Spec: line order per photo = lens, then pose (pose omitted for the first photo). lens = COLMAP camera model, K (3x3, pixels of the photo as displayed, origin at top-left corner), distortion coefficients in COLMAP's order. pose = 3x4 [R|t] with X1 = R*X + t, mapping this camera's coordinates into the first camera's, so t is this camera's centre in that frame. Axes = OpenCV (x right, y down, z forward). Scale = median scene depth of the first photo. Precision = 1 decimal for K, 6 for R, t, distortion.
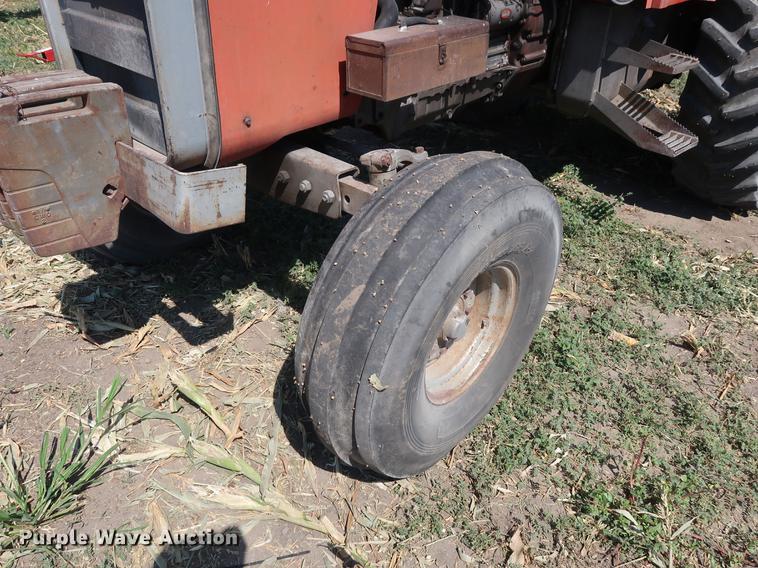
lens RADIAL K [[588.6, 0, 378.4], [0, 588.6, 281.6], [0, 0, 1]] dist [-0.023661, 0.001738]
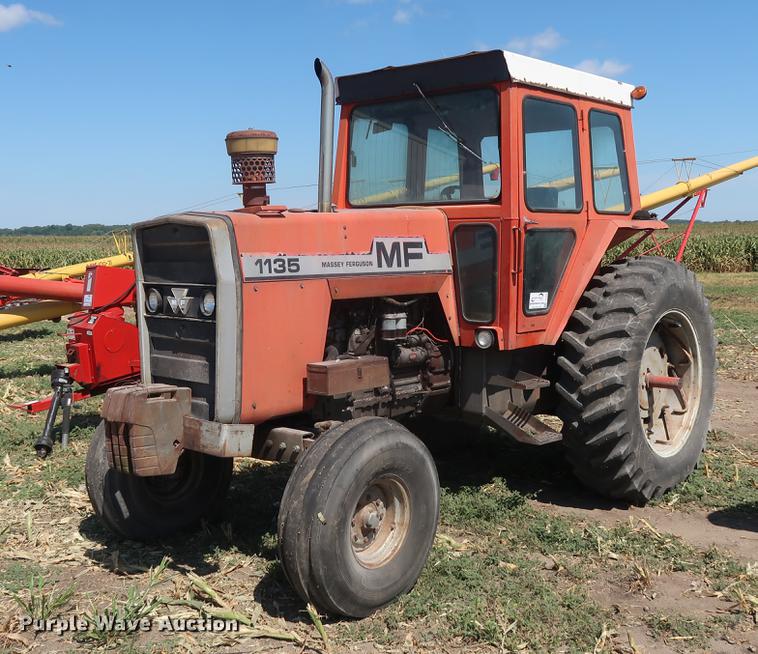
lens RADIAL K [[912.1, 0, 389.3], [0, 912.1, 304.4], [0, 0, 1]] dist [-0.011269, -0.013196]
pose [[0.998925, -0.020523, 0.041559, 0.085409], [0.038420, 0.868190, -0.494742, 0.816896], [-0.025928, 0.495807, 0.868046, -1.540256]]
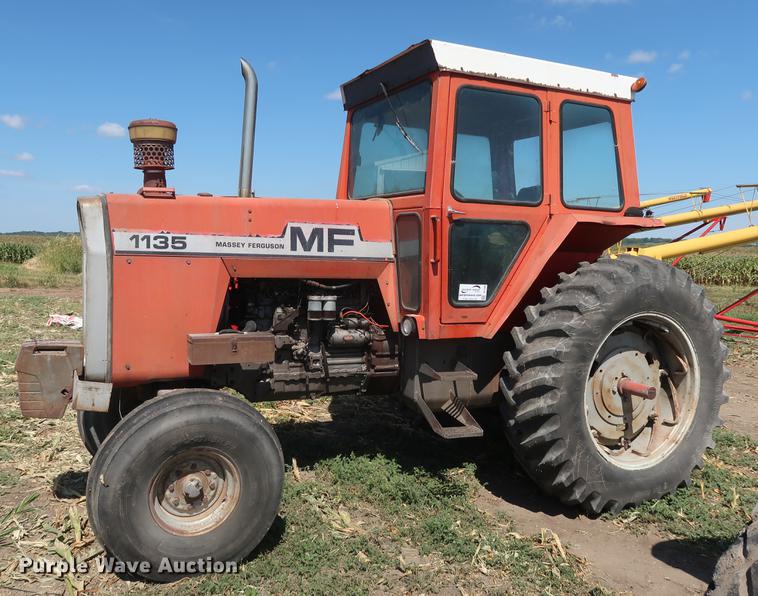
lens RADIAL K [[665.1, 0, 379.0], [0, 665.1, 288.9], [0, 0, 1]] dist [-0.015306, -0.001224]
pose [[0.936501, 0.036175, -0.348794, 1.282299], [-0.208686, 0.856847, -0.471448, 0.373284], [0.281808, 0.514300, 0.809988, -0.723794]]
